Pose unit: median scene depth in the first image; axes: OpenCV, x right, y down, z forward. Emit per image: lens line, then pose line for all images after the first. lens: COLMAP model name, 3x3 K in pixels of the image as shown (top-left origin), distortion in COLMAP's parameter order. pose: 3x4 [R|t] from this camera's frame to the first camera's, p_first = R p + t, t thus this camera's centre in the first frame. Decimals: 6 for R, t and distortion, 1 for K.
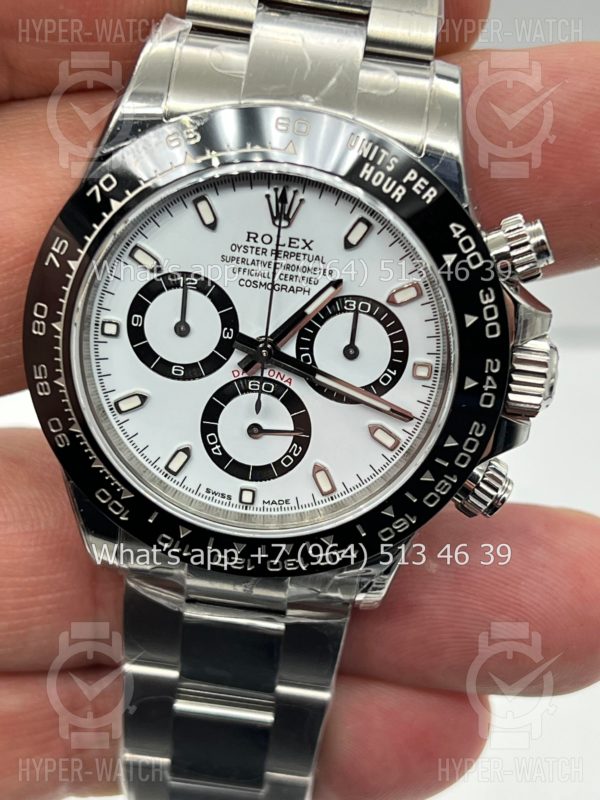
lens RADIAL K [[1927.0, 0, 299.0], [0, 1927.0, 397.1], [0, 0, 1]] dist [0.268171, 0.000000]
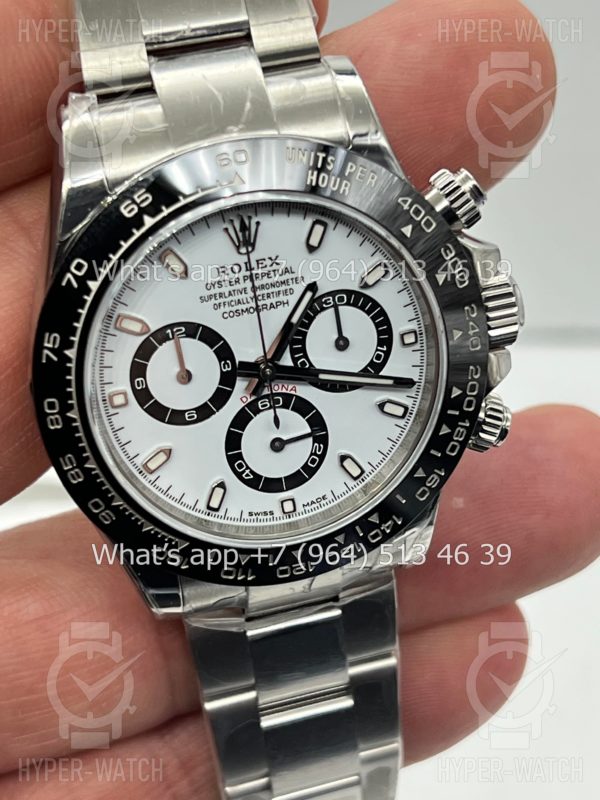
lens RADIAL K [[1927.0, 0, 303.1], [0, 1927.0, 399.2], [0, 0, 1]] dist [0.268171, 0.000000]
pose [[0.924864, -0.337108, 0.176026, -0.188174], [0.331138, 0.941466, 0.063162, -0.068137], [-0.187015, -0.000128, 0.982357, -0.033956]]
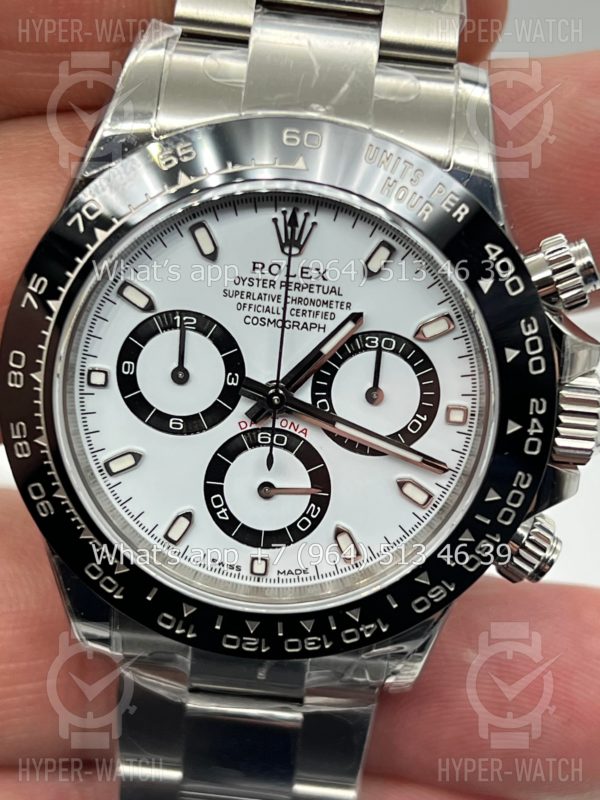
lens RADIAL K [[1927.0, 0, 297.4], [0, 1927.0, 397.9], [0, 0, 1]] dist [0.268171, 0.000000]
pose [[0.999245, -0.030719, 0.023782, -0.028640], [0.031754, 0.998507, -0.044436, 0.015132], [-0.022382, 0.045157, 0.998729, 0.127692]]
